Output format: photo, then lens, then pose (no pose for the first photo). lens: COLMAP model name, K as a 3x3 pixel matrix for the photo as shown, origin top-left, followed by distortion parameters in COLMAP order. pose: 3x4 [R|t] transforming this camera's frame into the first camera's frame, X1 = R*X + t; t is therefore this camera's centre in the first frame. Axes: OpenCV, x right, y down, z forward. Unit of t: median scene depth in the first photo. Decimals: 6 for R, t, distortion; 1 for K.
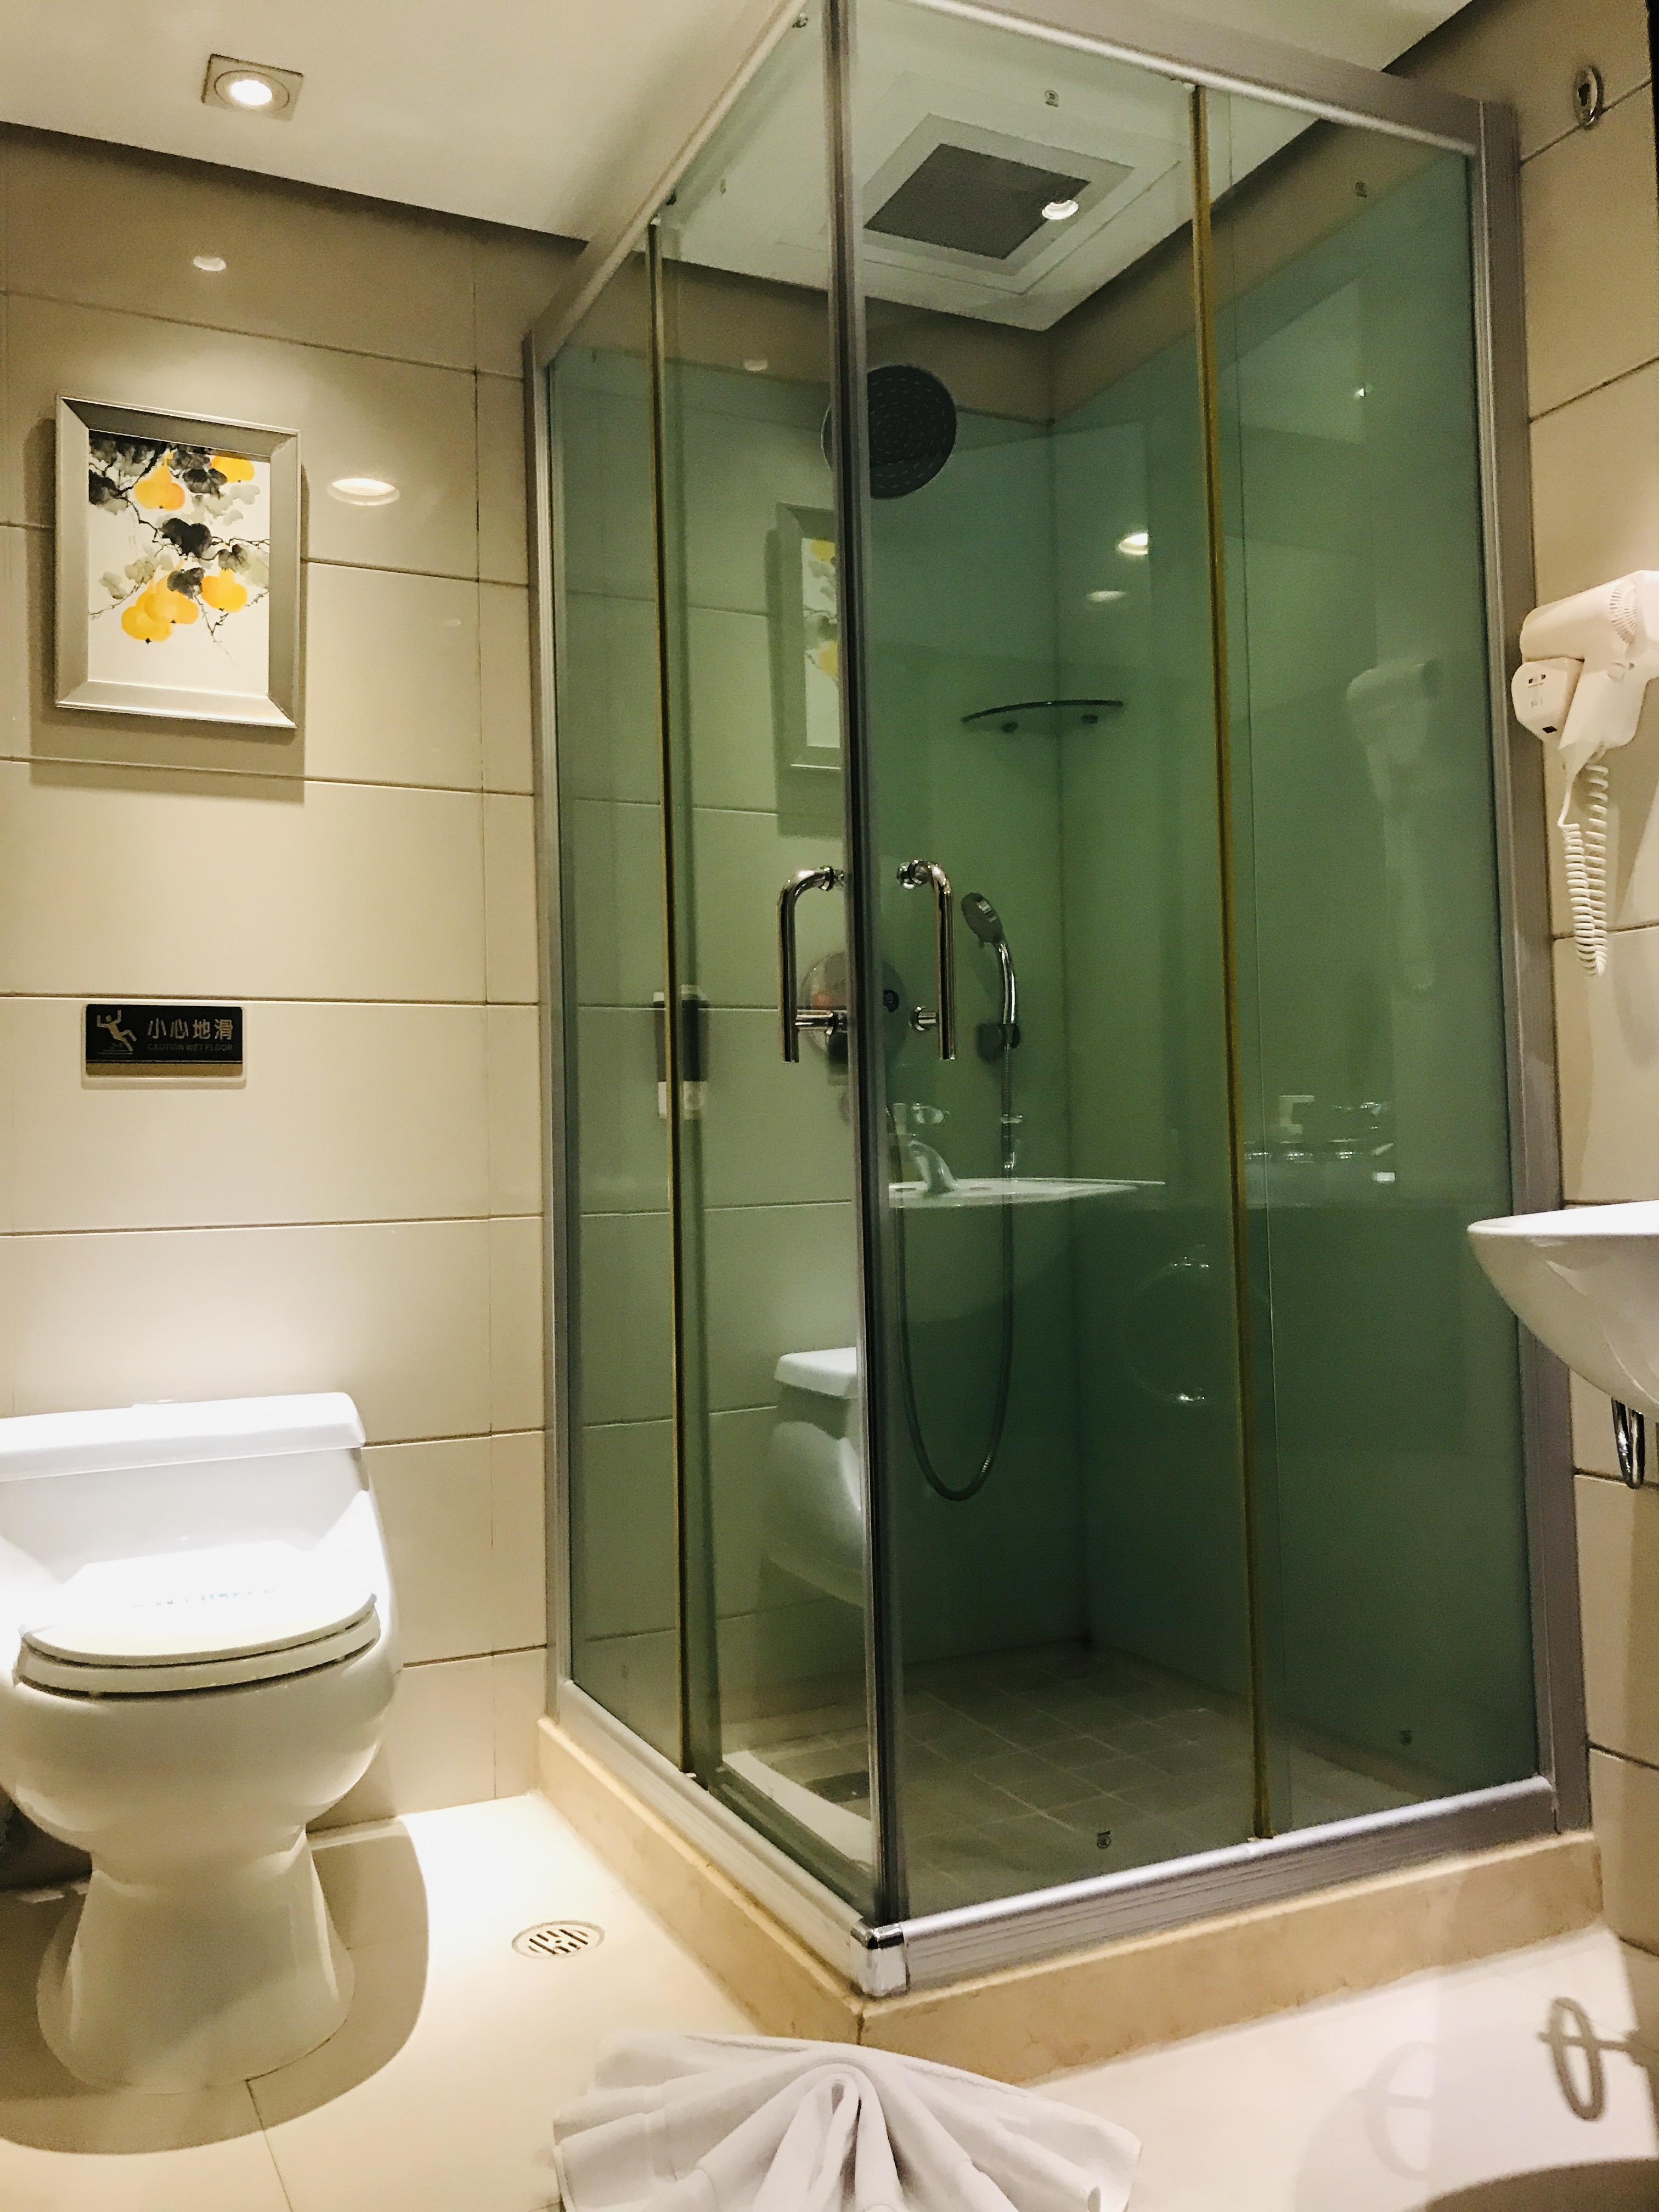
lens RADIAL K [[1827.8, 0, 831.7], [0, 1827.8, 1101.2], [0, 0, 1]] dist [0.027828, 0.006586]
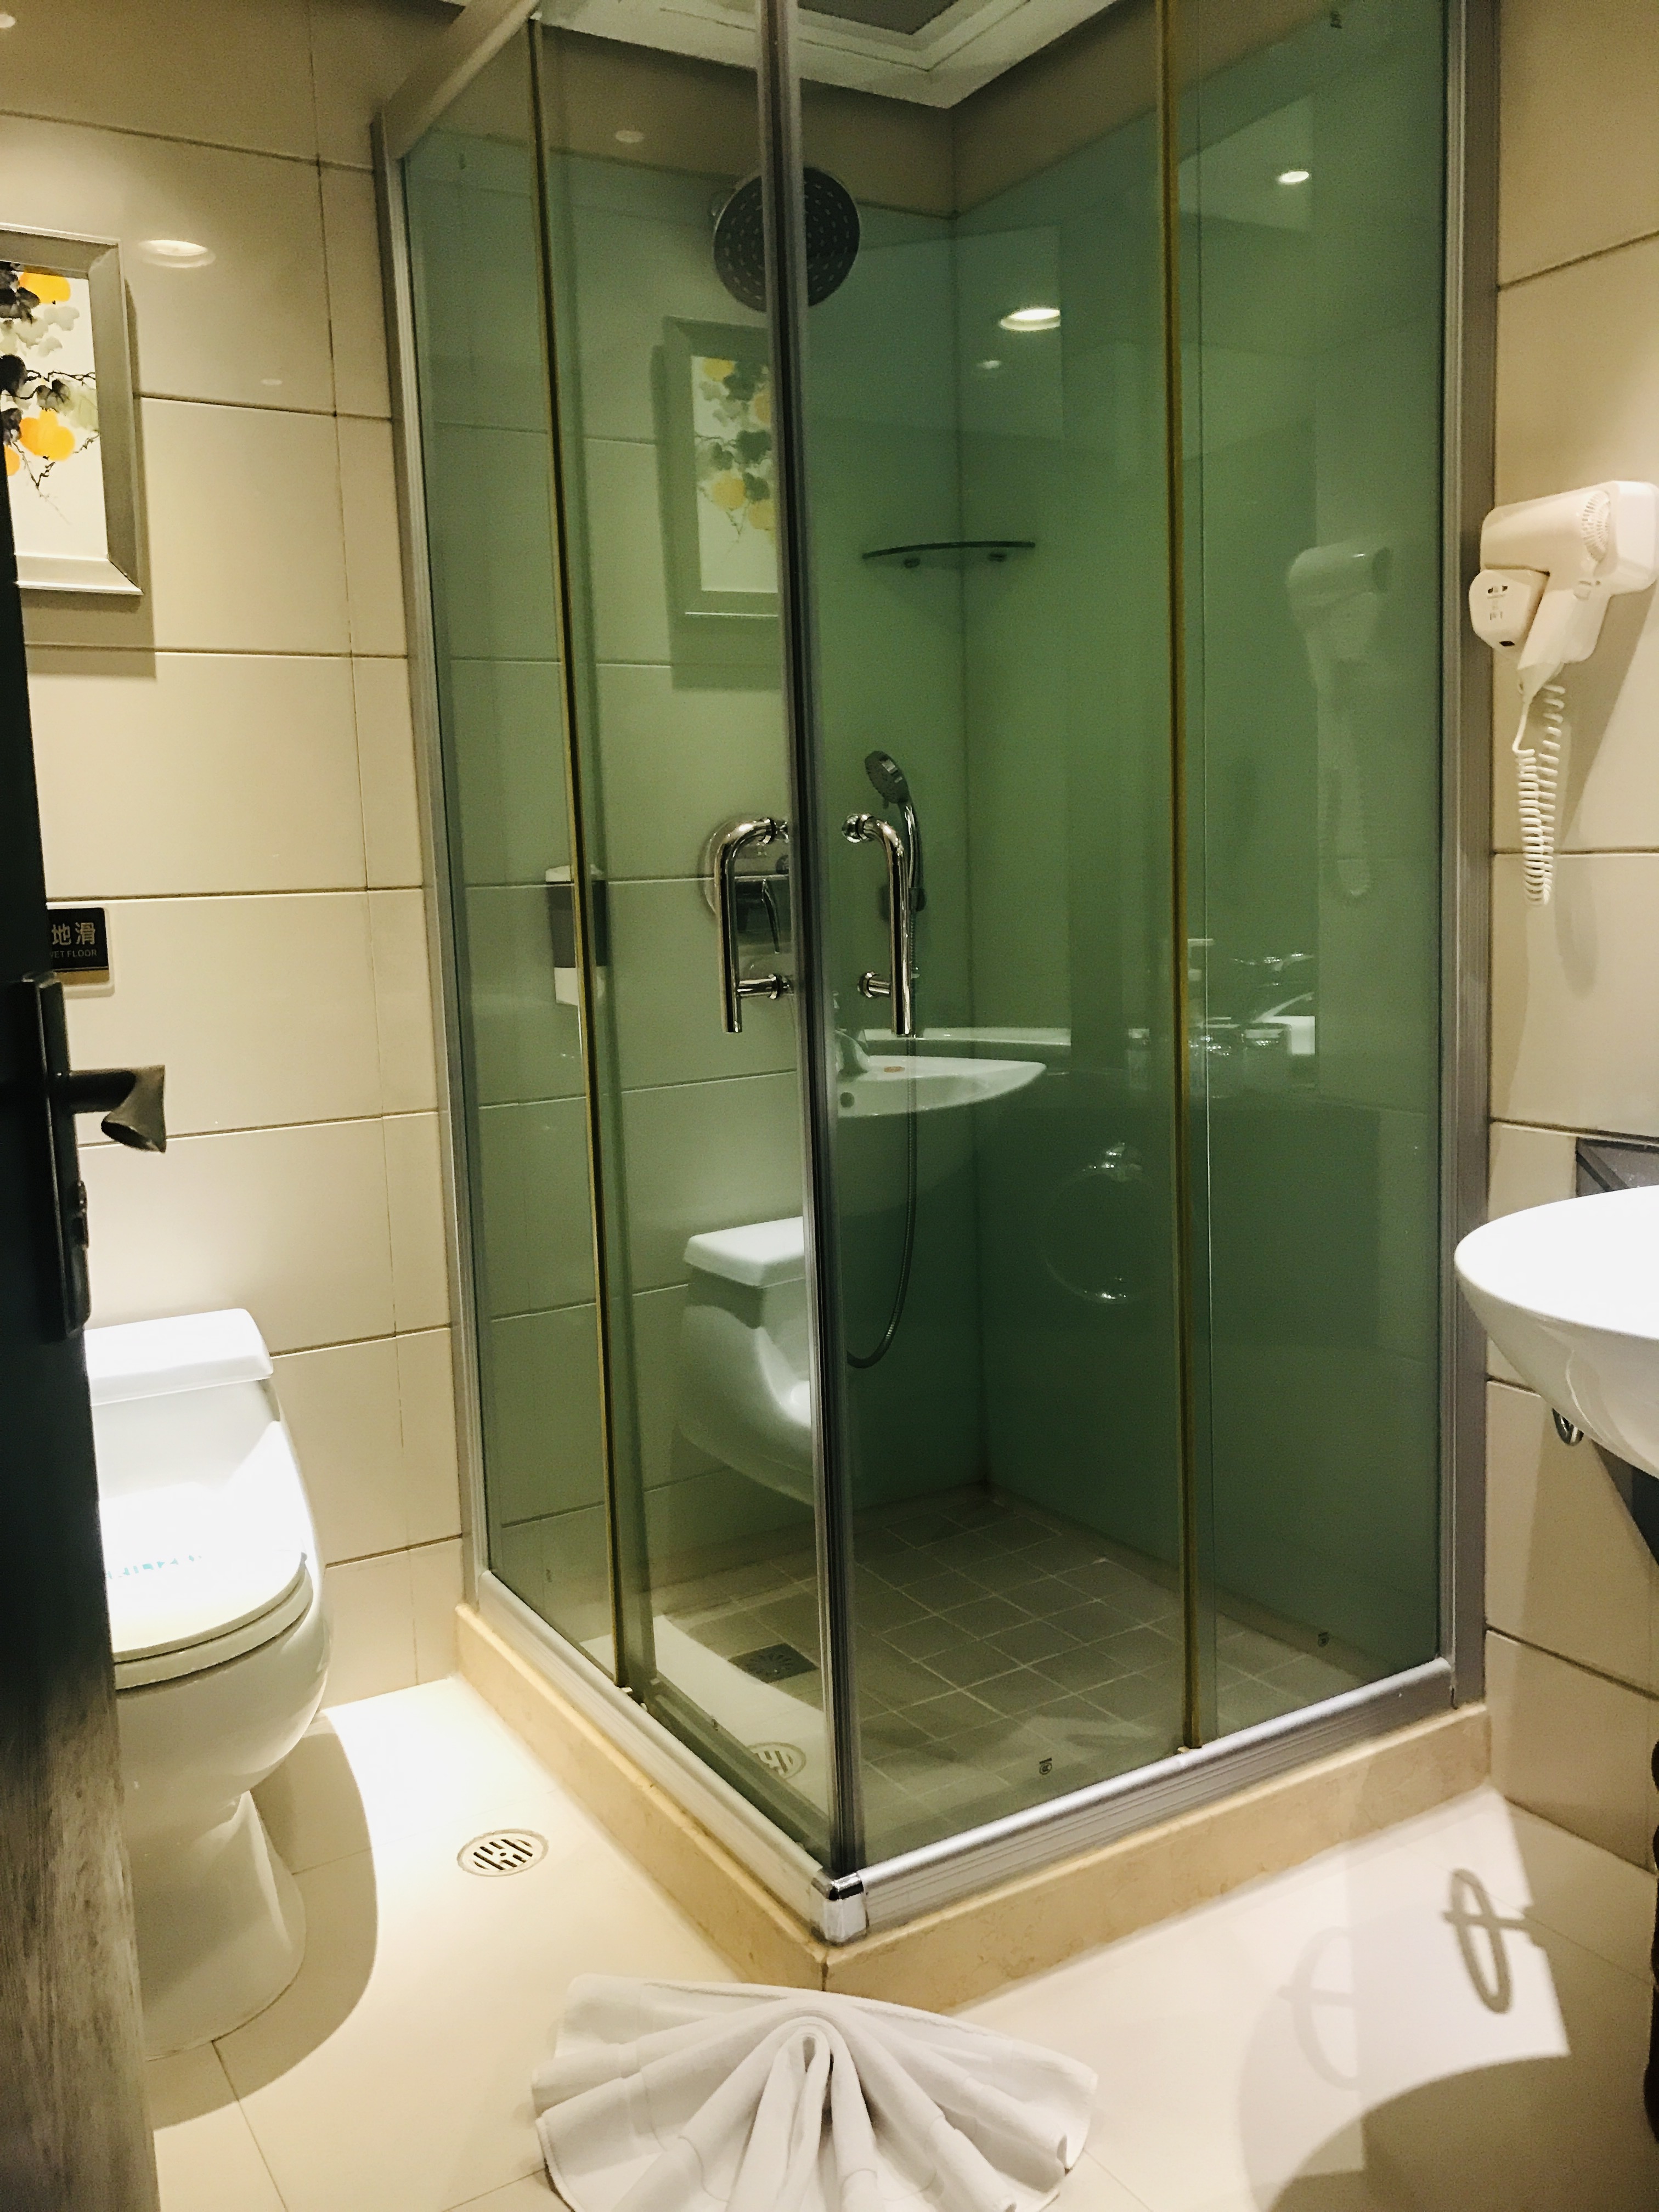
lens RADIAL K [[1827.8, 0, 828.3], [0, 1827.8, 1104.5], [0, 0, 1]] dist [0.027828, 0.006586]
pose [[0.995632, -0.022872, 0.090522, -0.049652], [0.007655, 0.986264, 0.165001, -0.115556], [-0.093052, -0.163587, 0.982131, 0.048095]]
